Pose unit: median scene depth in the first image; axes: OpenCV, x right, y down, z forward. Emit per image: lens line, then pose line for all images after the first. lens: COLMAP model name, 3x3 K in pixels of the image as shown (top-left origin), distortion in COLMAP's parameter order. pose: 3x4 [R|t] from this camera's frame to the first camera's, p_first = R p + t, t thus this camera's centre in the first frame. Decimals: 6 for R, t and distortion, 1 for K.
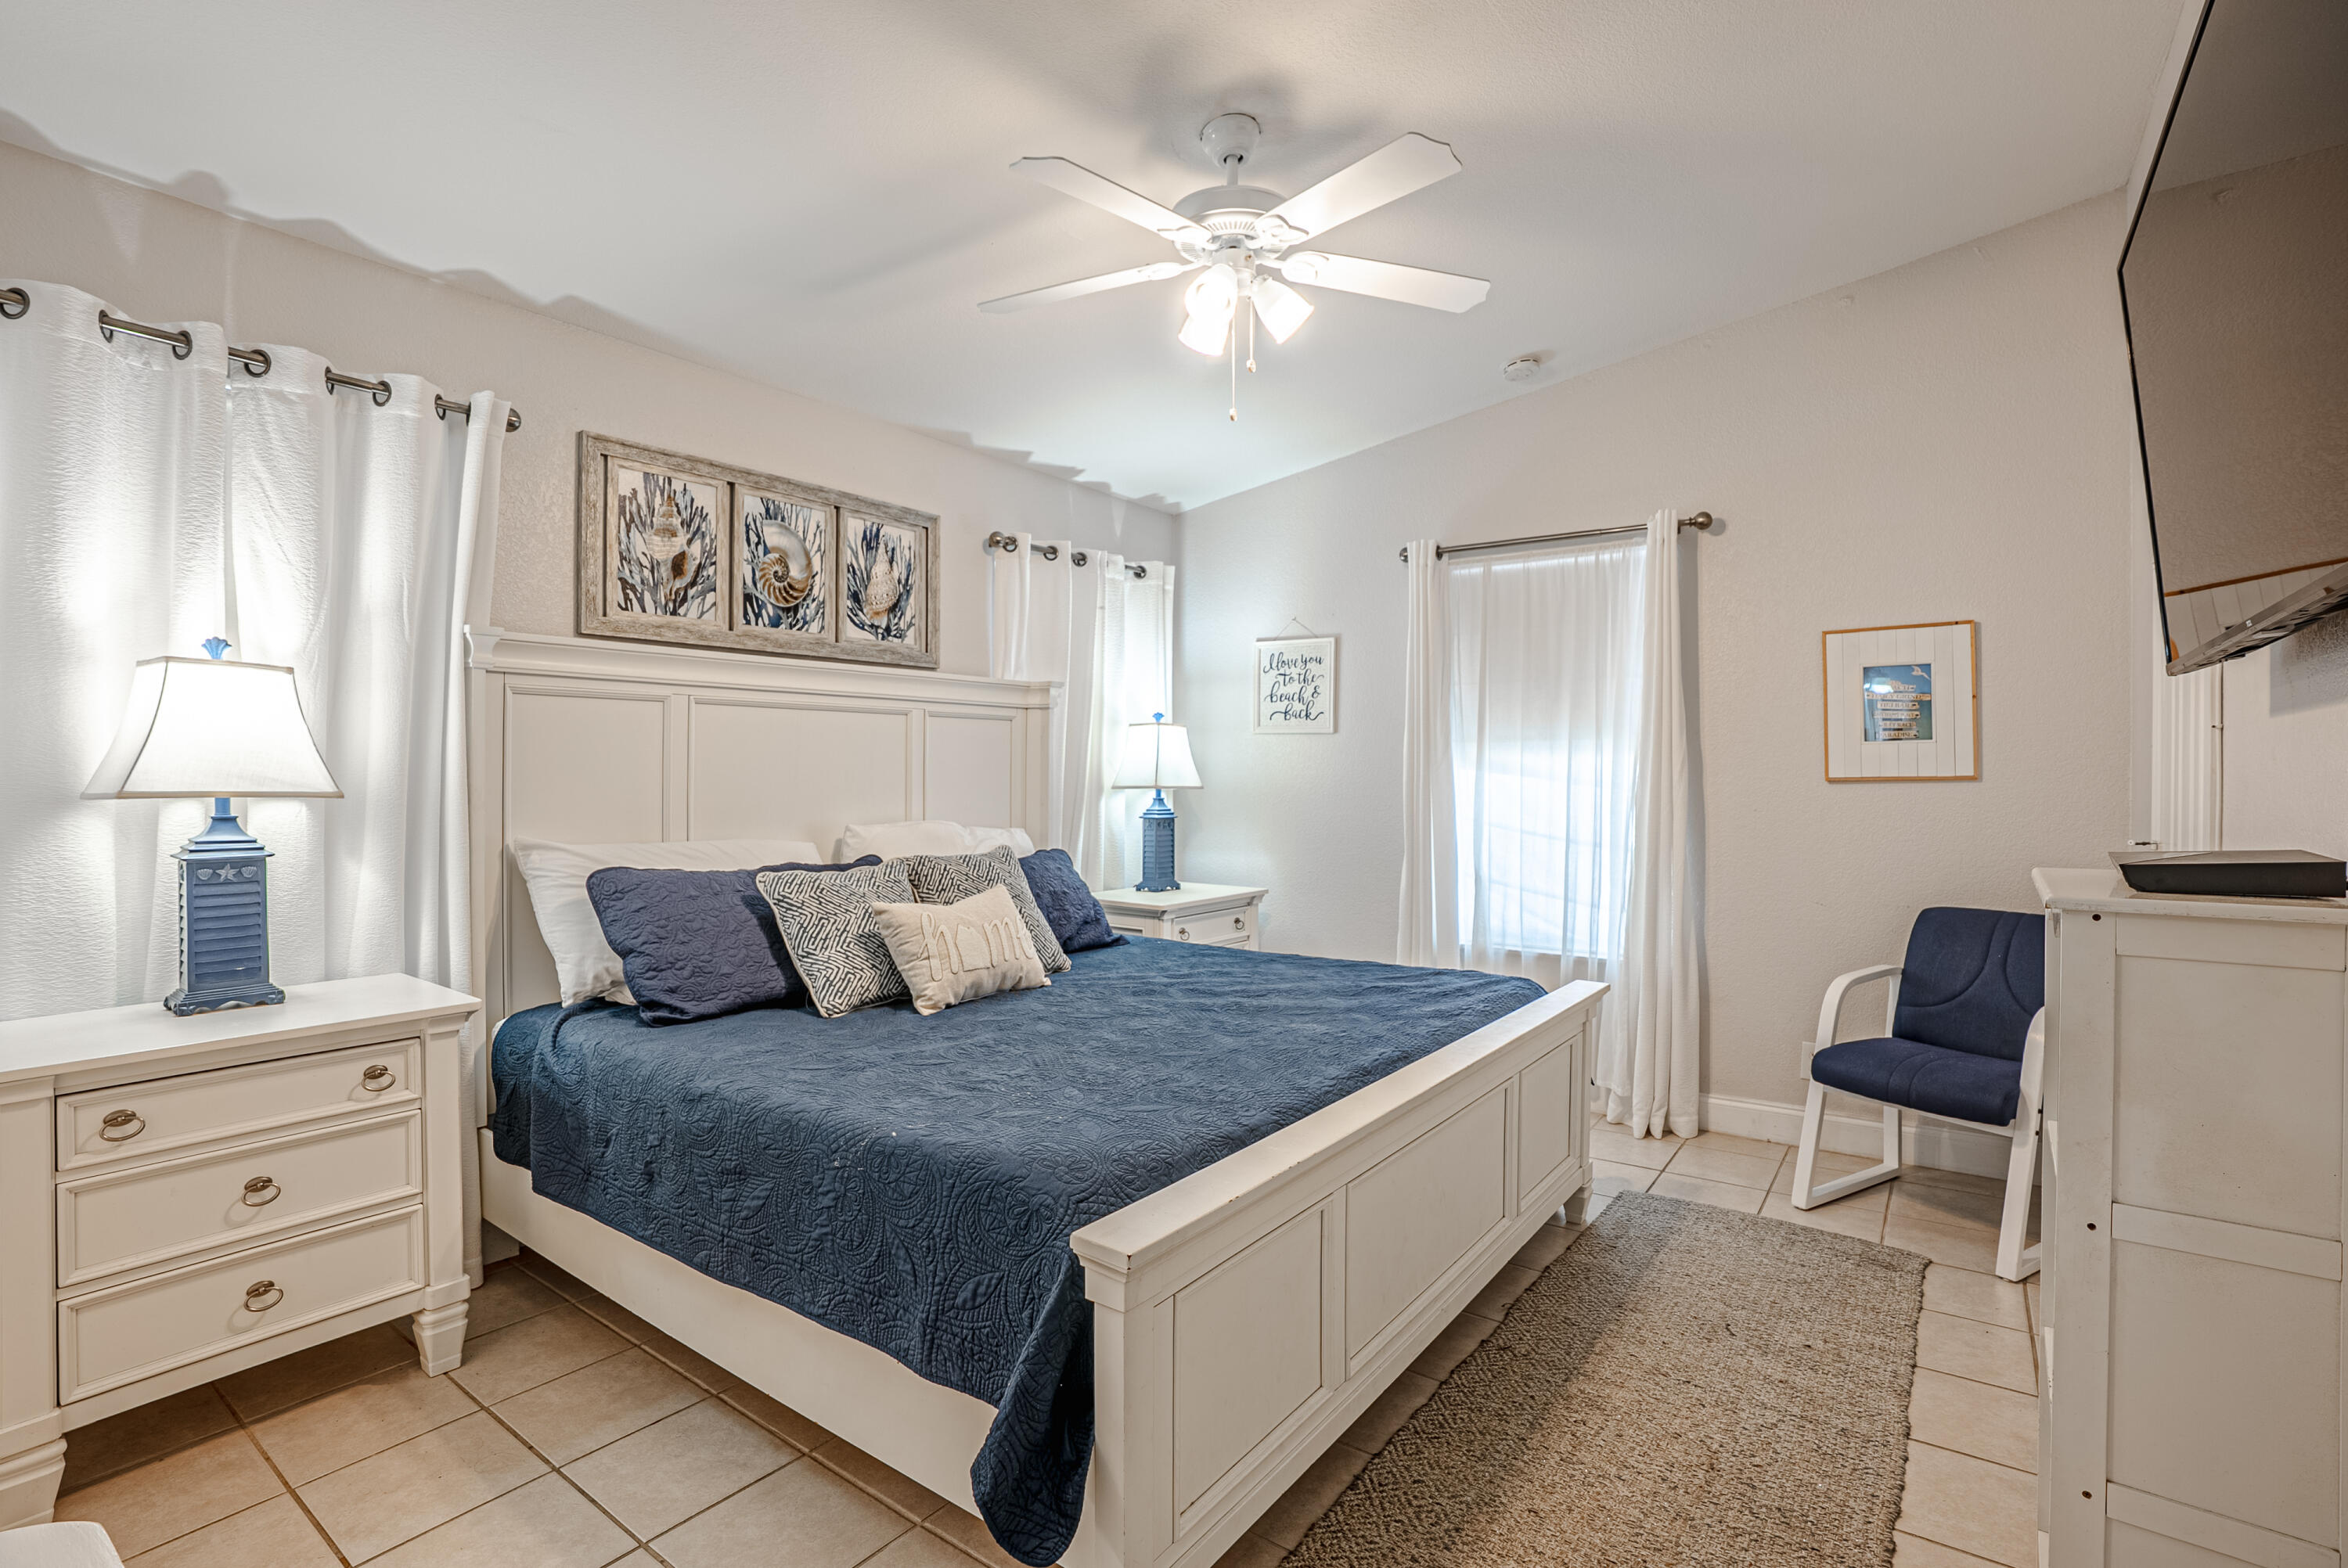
lens RADIAL K [[1092.6, 0, 1180.5], [0, 1092.6, 778.1], [0, 0, 1]] dist [-0.068356, 0.027377]
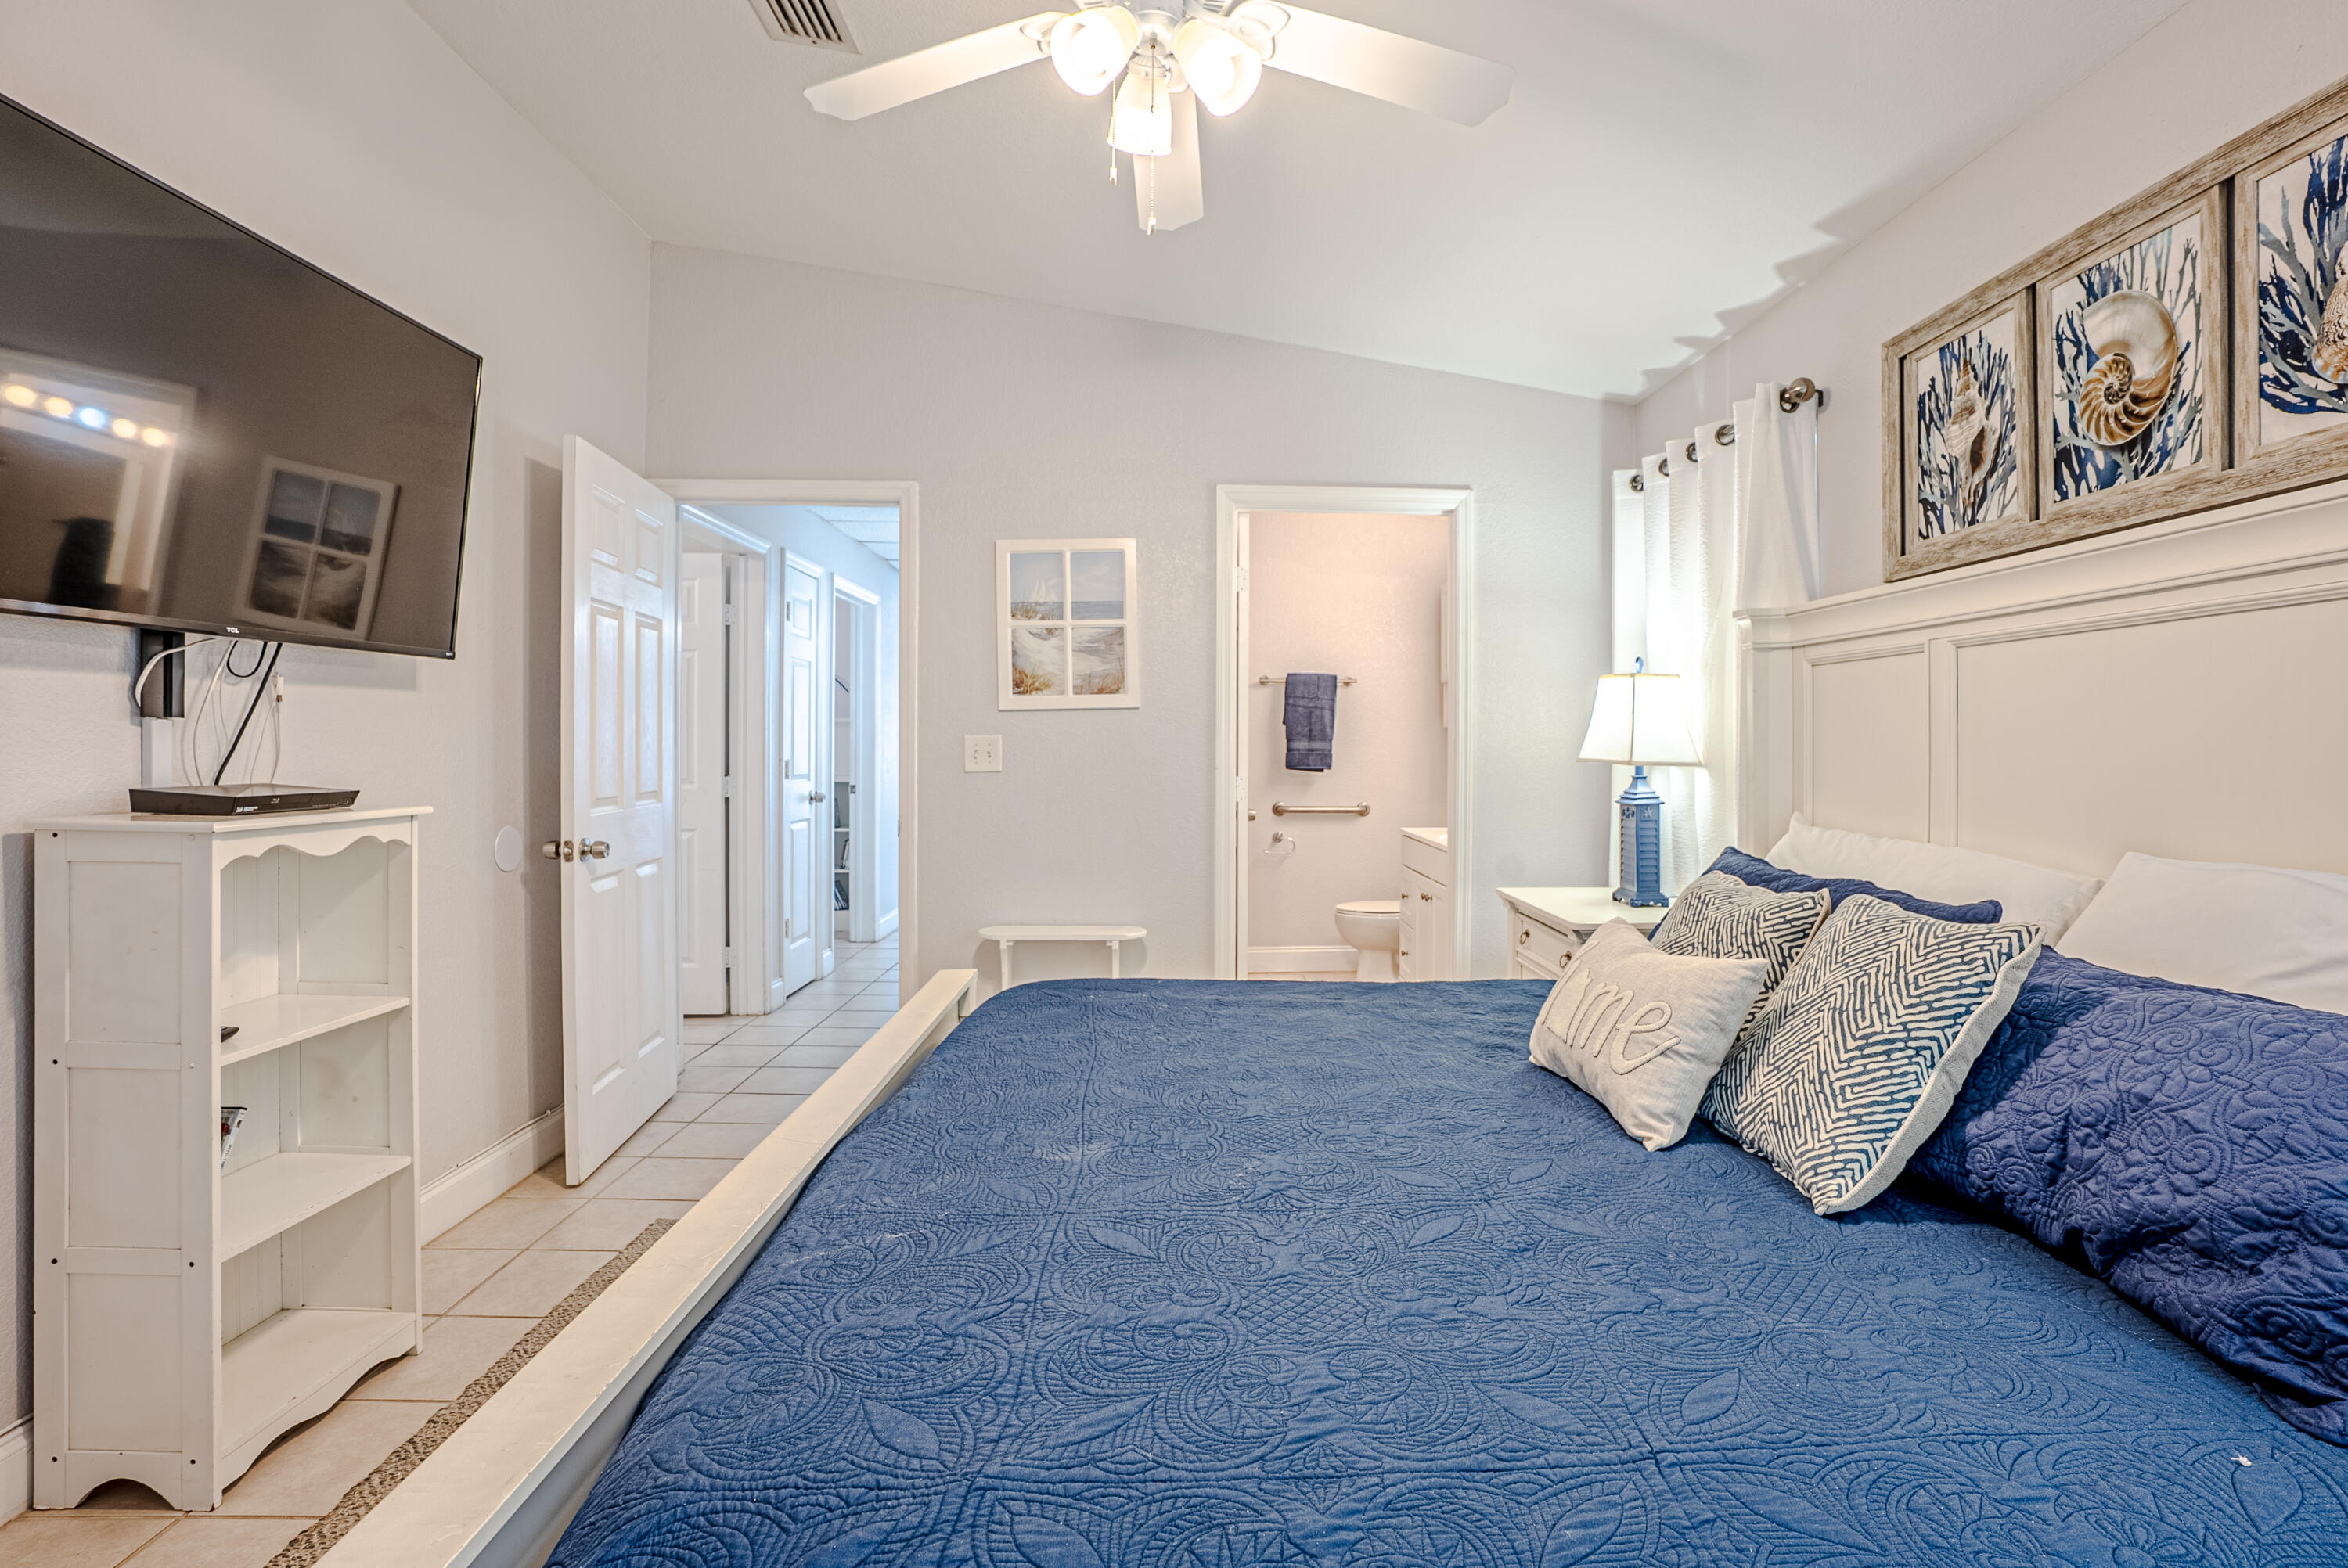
lens RADIAL K [[1116.4, 0, 1198.9], [0, 1116.4, 743.9], [0, 0, 1]] dist [-0.058496, 0.024263]
pose [[-0.800942, -0.009071, -0.598673, 0.339114], [-0.011341, 0.999936, 0.000021, -0.001474], [0.598634, 0.006806, -0.800994, 1.184699]]
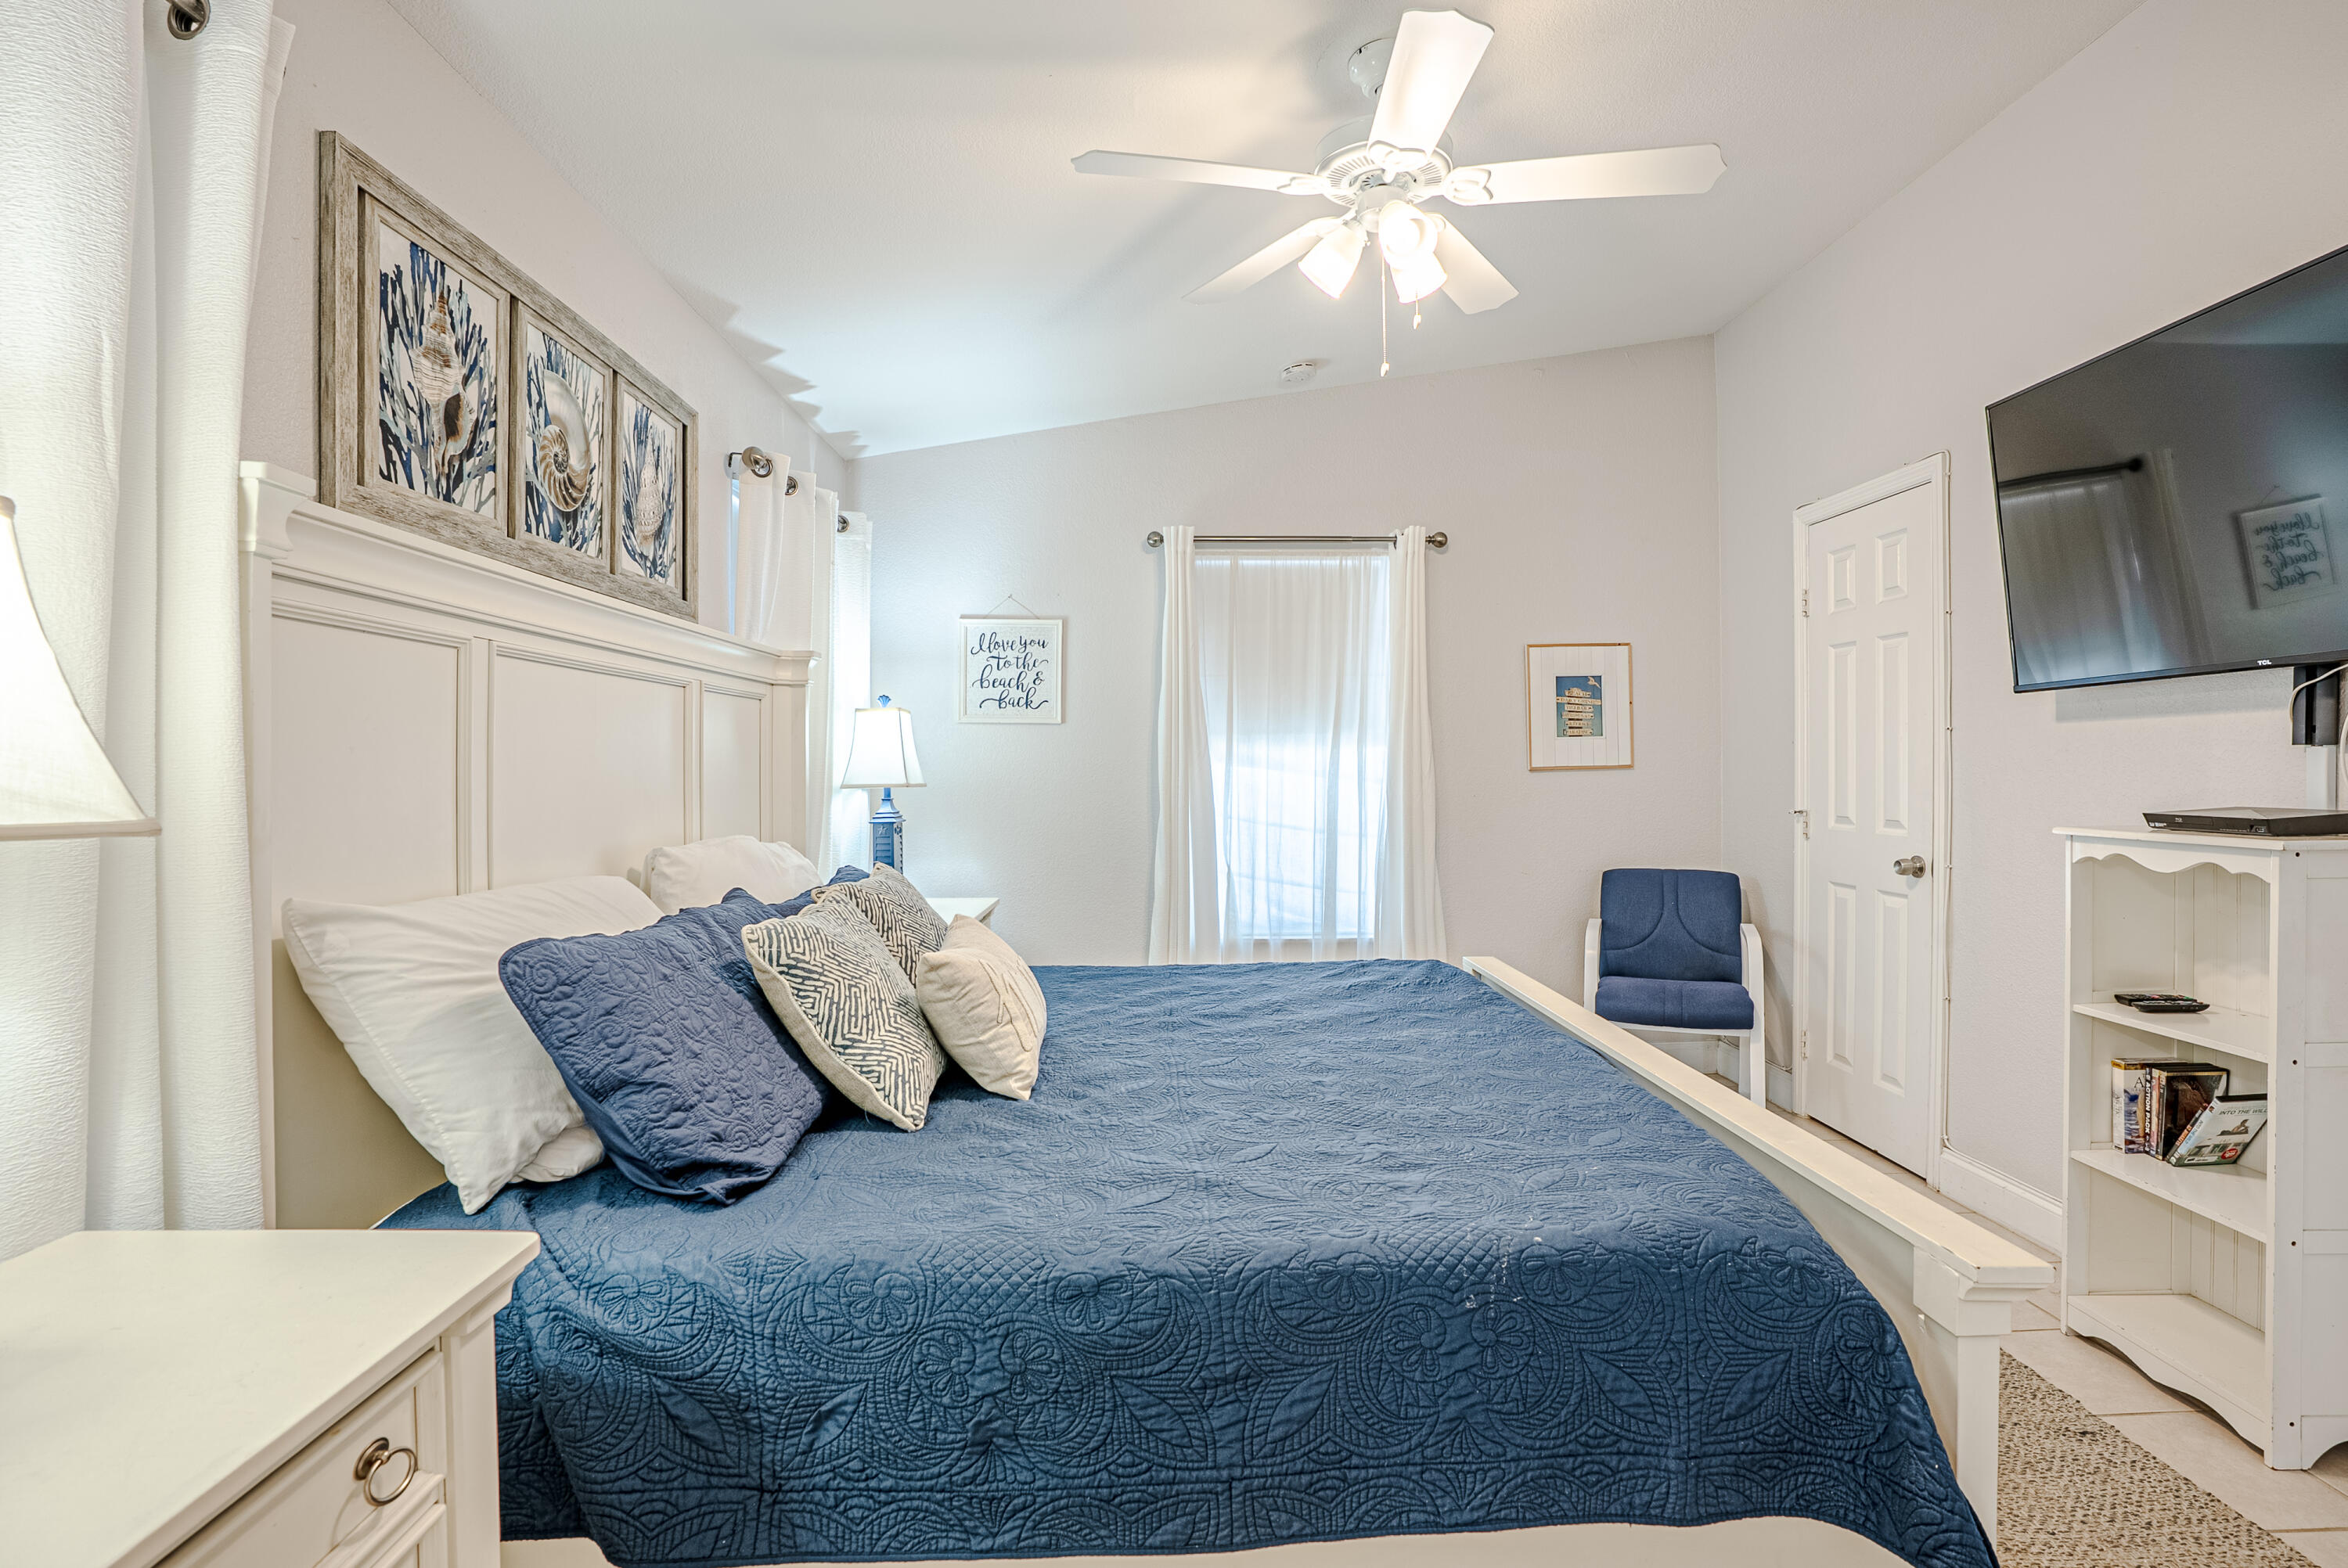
lens RADIAL K [[1092.6, 0, 1180.5], [0, 1092.6, 778.1], [0, 0, 1]] dist [-0.068356, 0.027377]
pose [[0.799379, -0.012870, 0.600690, -0.466924], [0.010477, 0.999917, 0.007482, -0.001408], [-0.600736, 0.000313, 0.799447, 0.281925]]
